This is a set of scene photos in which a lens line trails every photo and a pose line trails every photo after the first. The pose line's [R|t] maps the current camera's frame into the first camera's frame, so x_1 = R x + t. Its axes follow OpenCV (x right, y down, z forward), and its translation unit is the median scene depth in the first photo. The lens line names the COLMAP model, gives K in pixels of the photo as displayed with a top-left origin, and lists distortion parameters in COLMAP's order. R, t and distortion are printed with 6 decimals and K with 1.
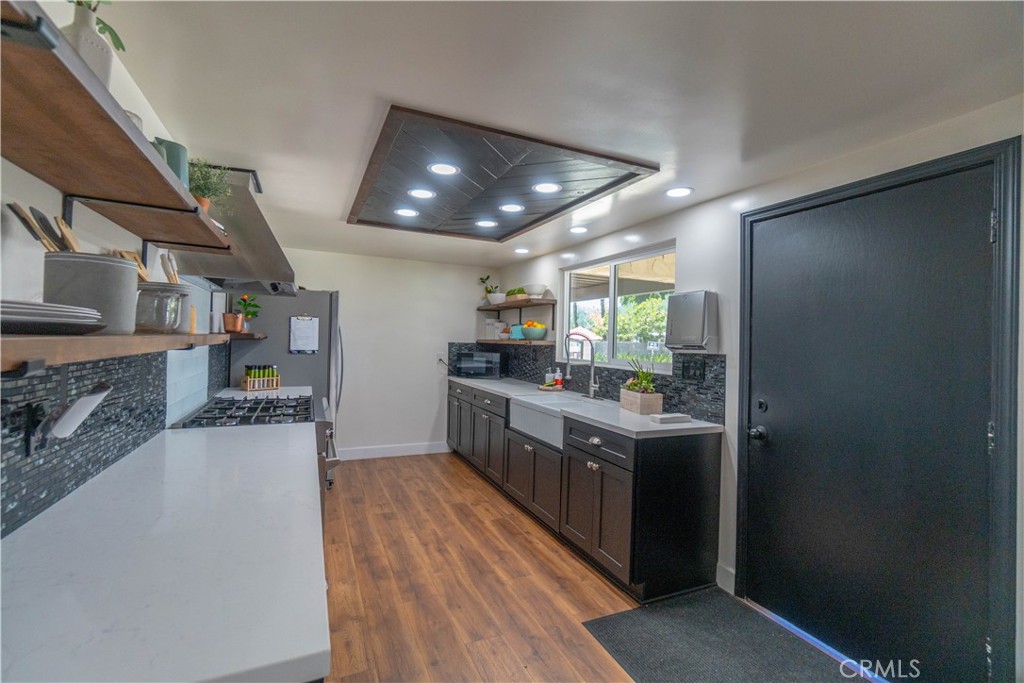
lens RADIAL K [[446.0, 0, 512.1], [0, 446.0, 341.2], [0, 0, 1]] dist [-0.004057, 0.001096]
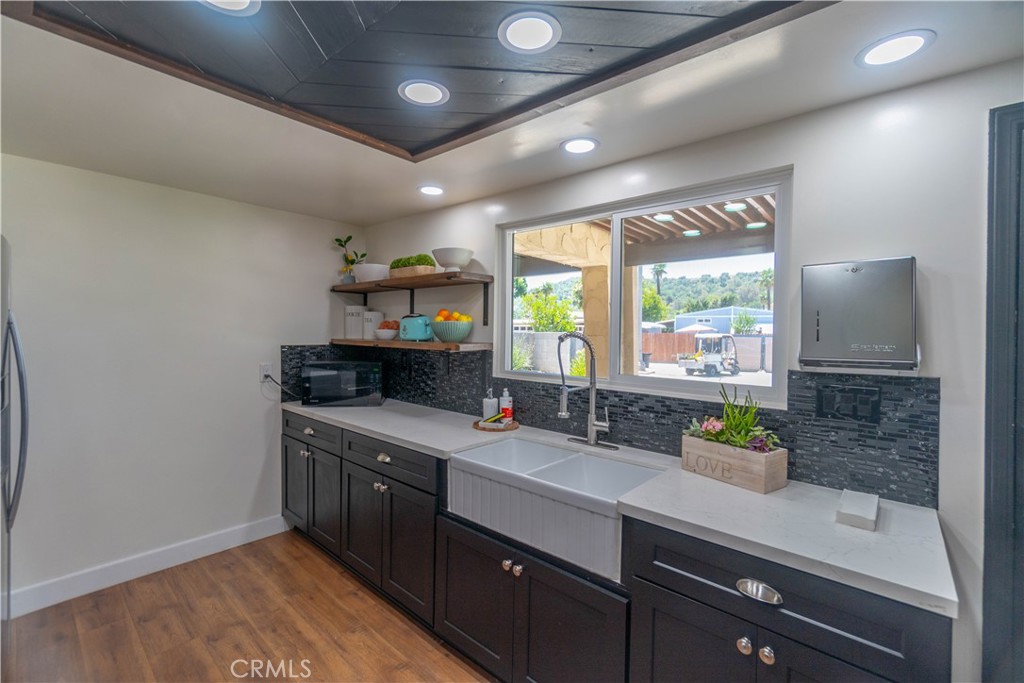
lens RADIAL K [[446.0, 0, 509.9], [0, 446.0, 335.2], [0, 0, 1]] dist [-0.004057, 0.001096]
pose [[0.916270, -0.020736, 0.400023, -0.123682], [0.013243, 0.999681, 0.021485, -0.023597], [-0.400341, -0.014388, 0.916253, 0.423561]]
